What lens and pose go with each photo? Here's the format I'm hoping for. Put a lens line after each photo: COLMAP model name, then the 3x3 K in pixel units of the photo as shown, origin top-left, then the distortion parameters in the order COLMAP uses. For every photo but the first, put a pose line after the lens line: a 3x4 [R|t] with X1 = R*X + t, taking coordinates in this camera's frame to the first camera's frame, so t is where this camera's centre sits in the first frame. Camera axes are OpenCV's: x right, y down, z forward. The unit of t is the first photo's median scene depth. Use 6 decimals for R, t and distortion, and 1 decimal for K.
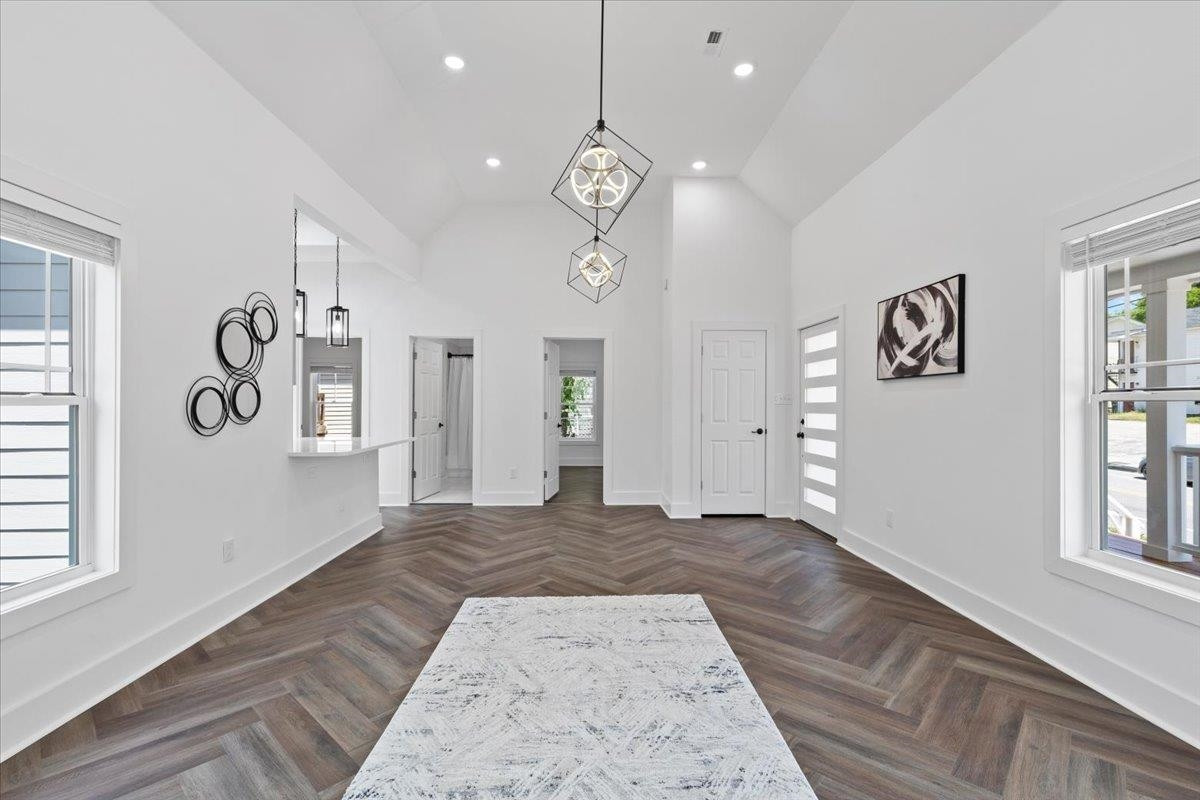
lens RADIAL K [[541.9, 0, 600.0], [0, 541.9, 403.3], [0, 0, 1]] dist [0.006848, 0.000877]
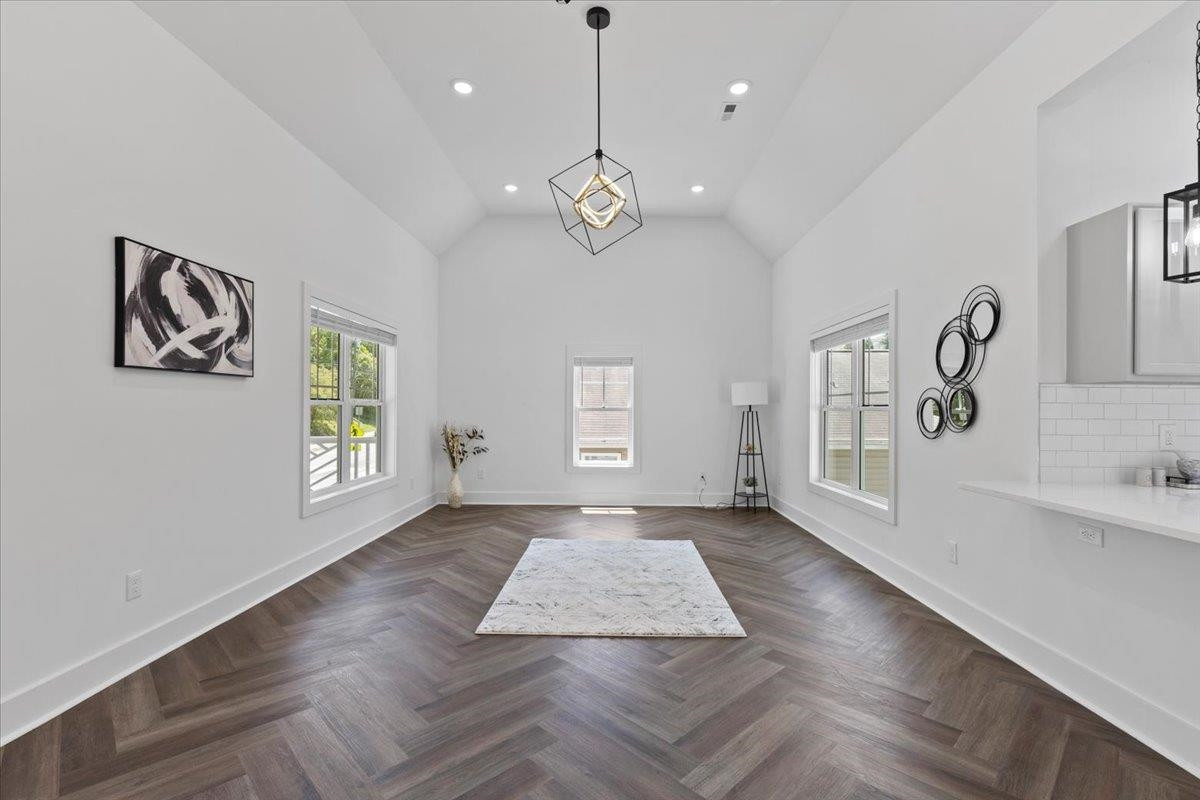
lens RADIAL K [[541.9, 0, 608.2], [0, 541.9, 402.8], [0, 0, 1]] dist [0.006848, 0.000877]
pose [[-0.999382, -0.007338, 0.034376, -0.051295], [-0.007631, 0.999936, -0.008403, -0.002094], [-0.034312, -0.008660, -0.999374, 1.839448]]
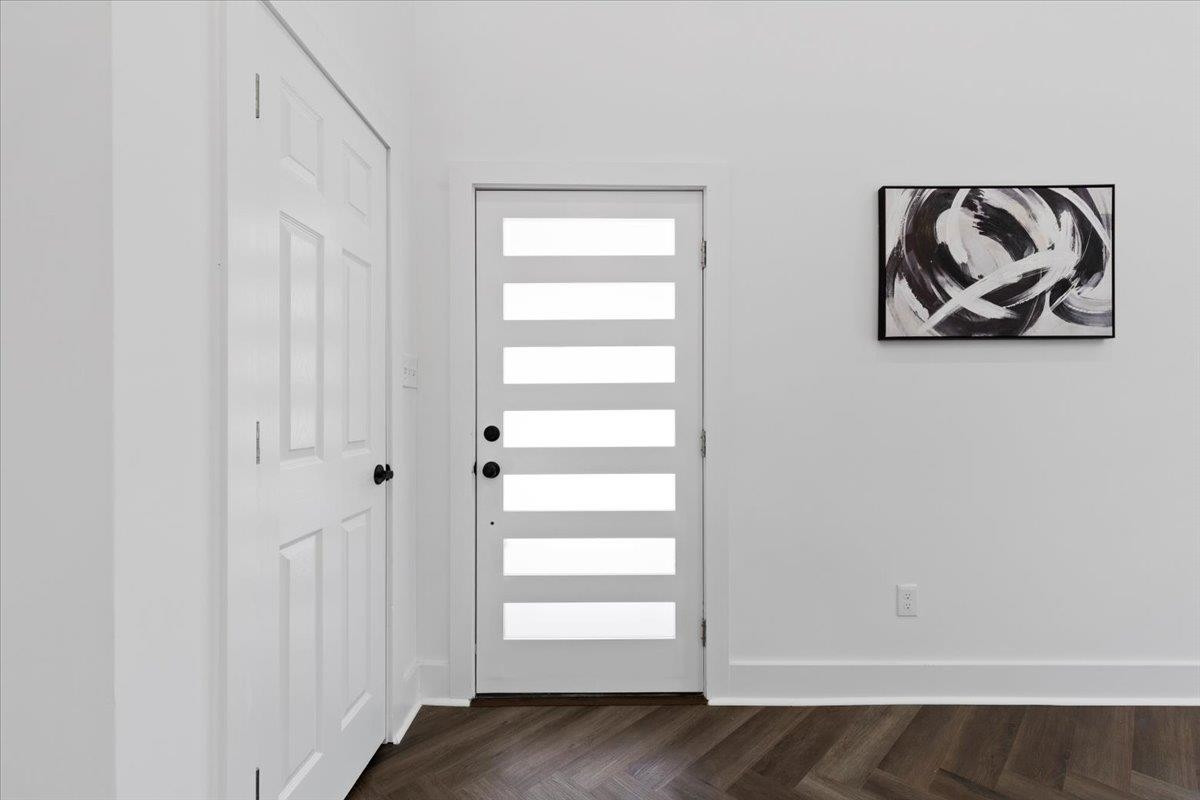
lens RADIAL K [[541.9, 0, 605.1], [0, 541.9, 405.9], [0, 0, 1]] dist [0.006848, 0.000877]
pose [[0.023081, -0.008741, 0.999695, -0.006754], [0.001719, 0.999961, 0.008703, 0.018063], [-0.999732, 0.001518, 0.023095, 1.453760]]
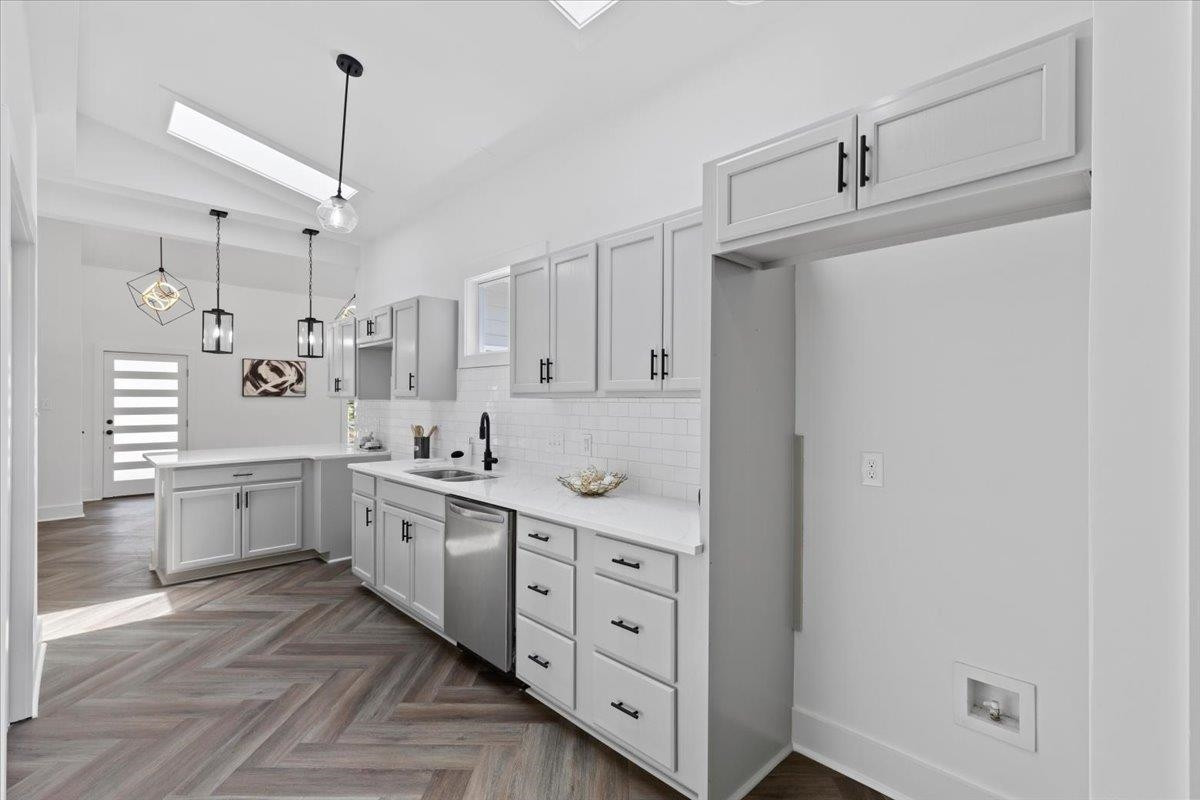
lens RADIAL K [[541.9, 0, 604.6], [0, 541.9, 398.9], [0, 0, 1]] dist [0.006848, 0.000877]
pose [[-0.681011, -0.007878, 0.732231, -2.255872], [-0.009411, 0.999954, 0.002006, -0.057695], [-0.732213, -0.005525, -0.681054, 1.629151]]
